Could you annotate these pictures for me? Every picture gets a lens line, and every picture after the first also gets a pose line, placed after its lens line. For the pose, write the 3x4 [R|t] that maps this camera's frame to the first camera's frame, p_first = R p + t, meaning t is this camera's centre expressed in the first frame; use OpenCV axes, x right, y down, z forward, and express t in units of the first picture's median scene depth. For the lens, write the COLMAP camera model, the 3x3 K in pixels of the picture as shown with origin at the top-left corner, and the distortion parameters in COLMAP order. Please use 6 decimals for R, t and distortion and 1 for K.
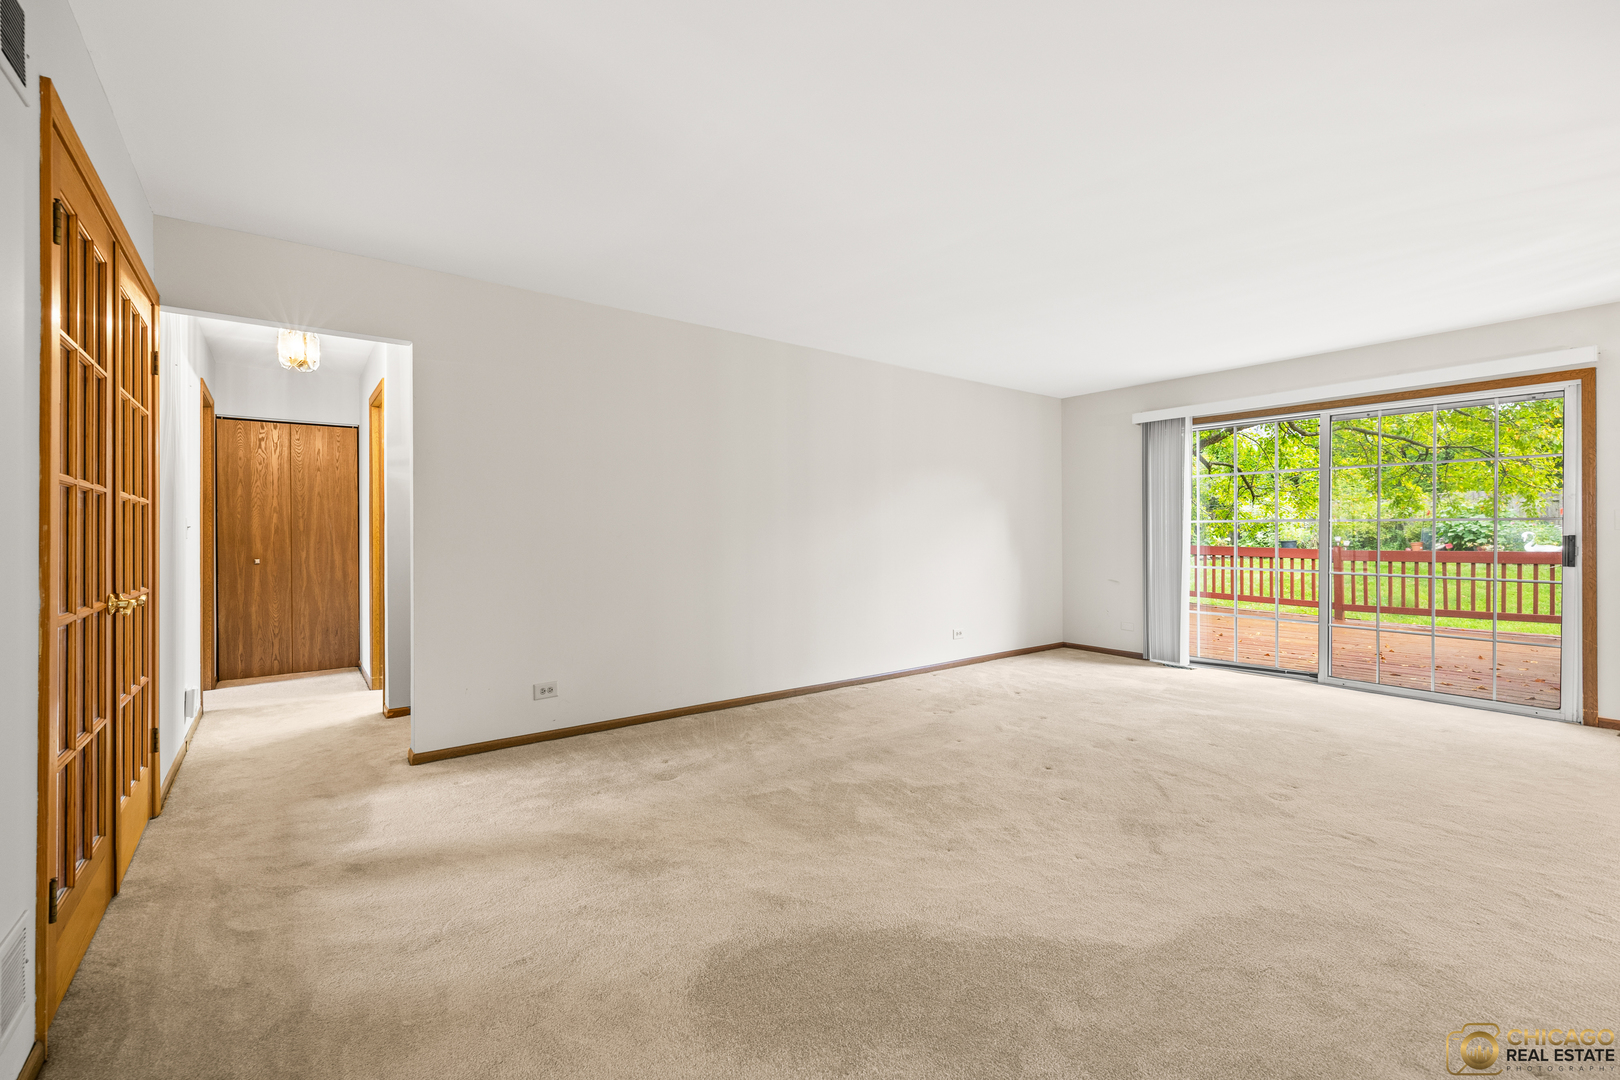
lens RADIAL K [[683.7, 0, 817.0], [0, 683.7, 530.8], [0, 0, 1]] dist [0.000741, 0.000533]
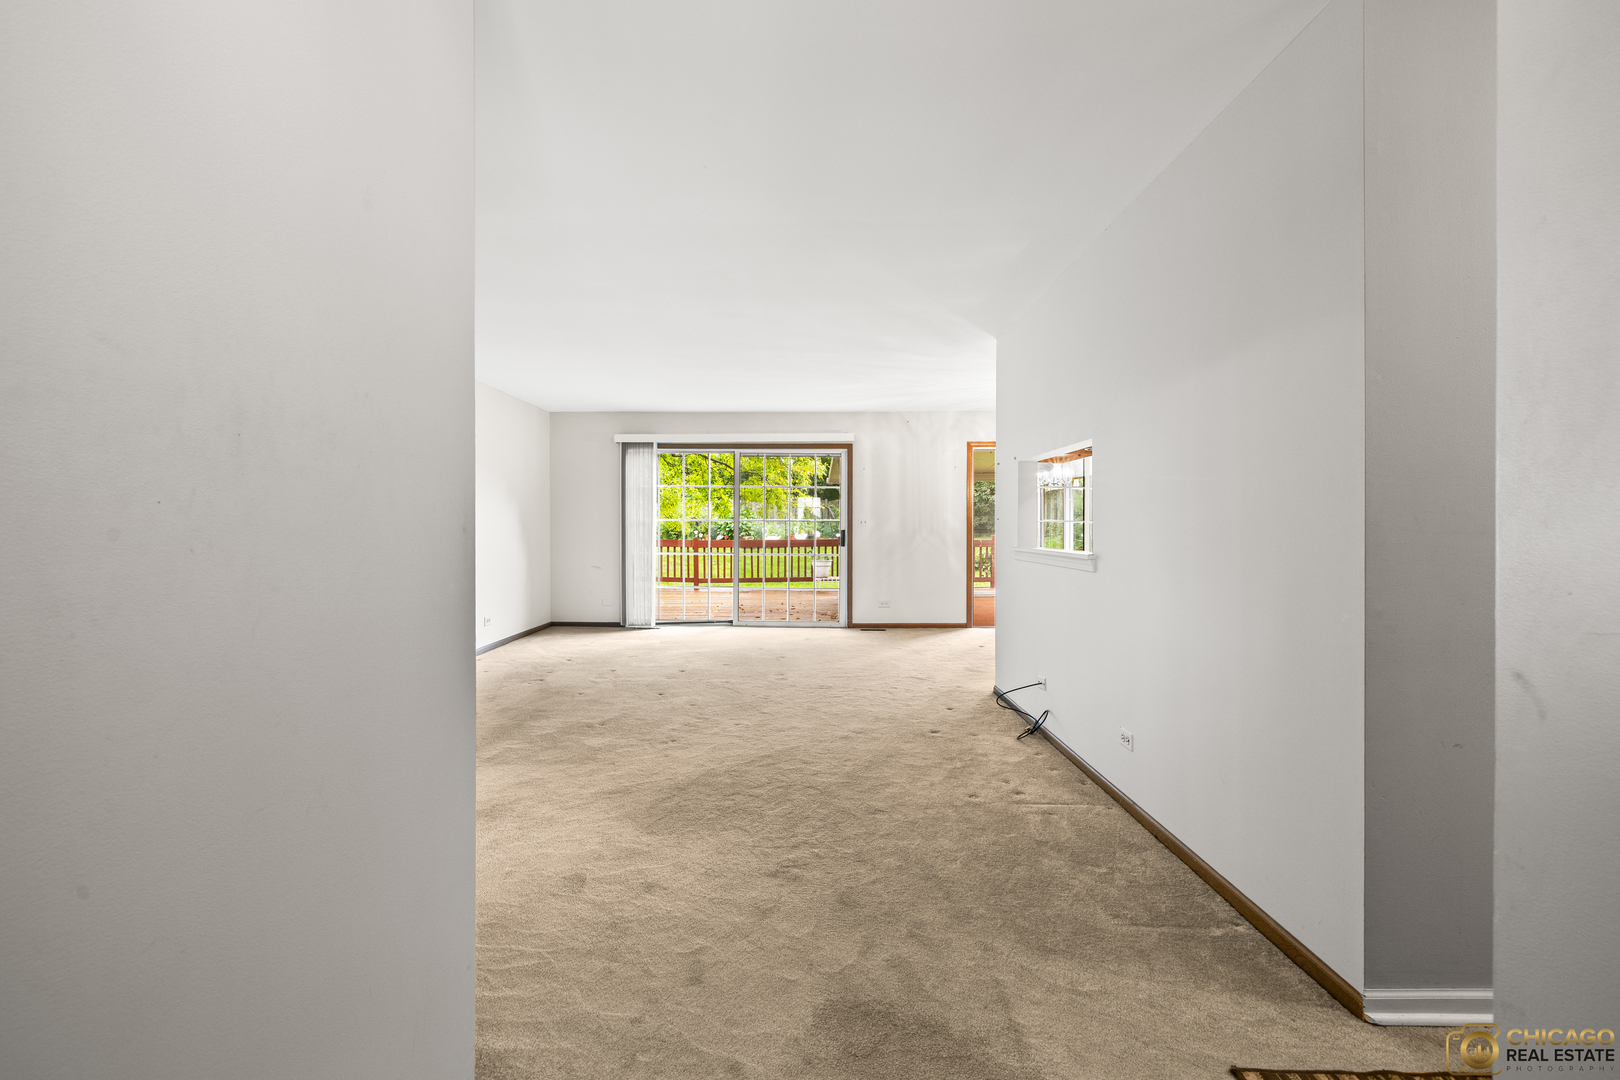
lens RADIAL K [[683.7, 0, 807.1], [0, 683.7, 547.1], [0, 0, 1]] dist [0.000741, 0.000533]
pose [[0.603795, -0.018011, 0.796936, -0.478564], [-0.005020, 0.999639, 0.026396, 0.003420], [-0.797124, -0.019938, 0.603487, -0.069547]]
